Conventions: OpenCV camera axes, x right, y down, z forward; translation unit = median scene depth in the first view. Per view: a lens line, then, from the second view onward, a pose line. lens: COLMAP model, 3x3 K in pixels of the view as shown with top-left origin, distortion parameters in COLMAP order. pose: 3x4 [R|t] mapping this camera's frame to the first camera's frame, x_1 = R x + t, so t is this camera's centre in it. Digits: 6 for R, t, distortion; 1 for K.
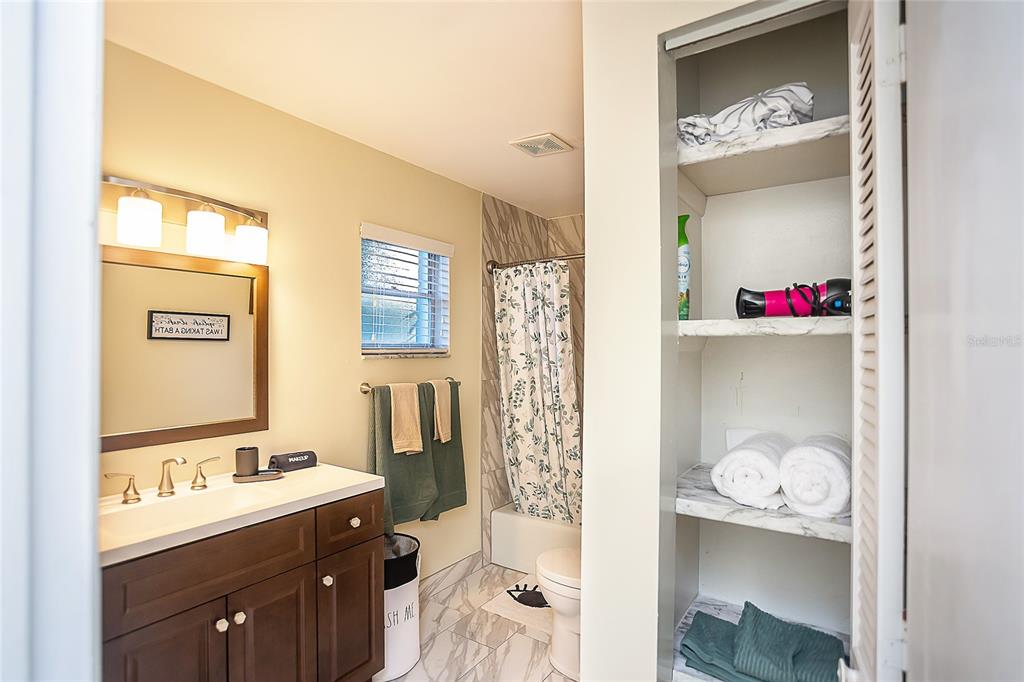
lens RADIAL K [[512.3, 0, 512.0], [0, 512.3, 341.0], [0, 0, 1]] dist [-0.032498, 0.001401]
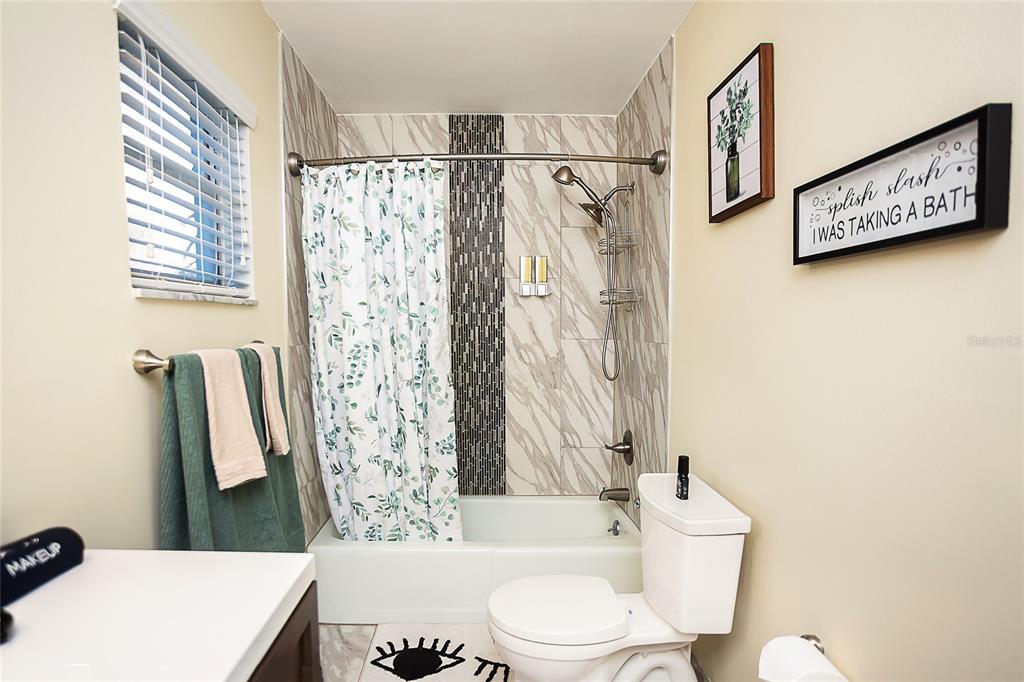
lens RADIAL K [[551.4, 0, 509.6], [0, 551.4, 361.5], [0, 0, 1]] dist [-0.046199, 0.001407]
pose [[0.838181, -0.042960, 0.543698, -0.203145], [-0.006515, 0.996033, 0.088745, 0.035531], [-0.545354, -0.077926, 0.834576, 0.313089]]
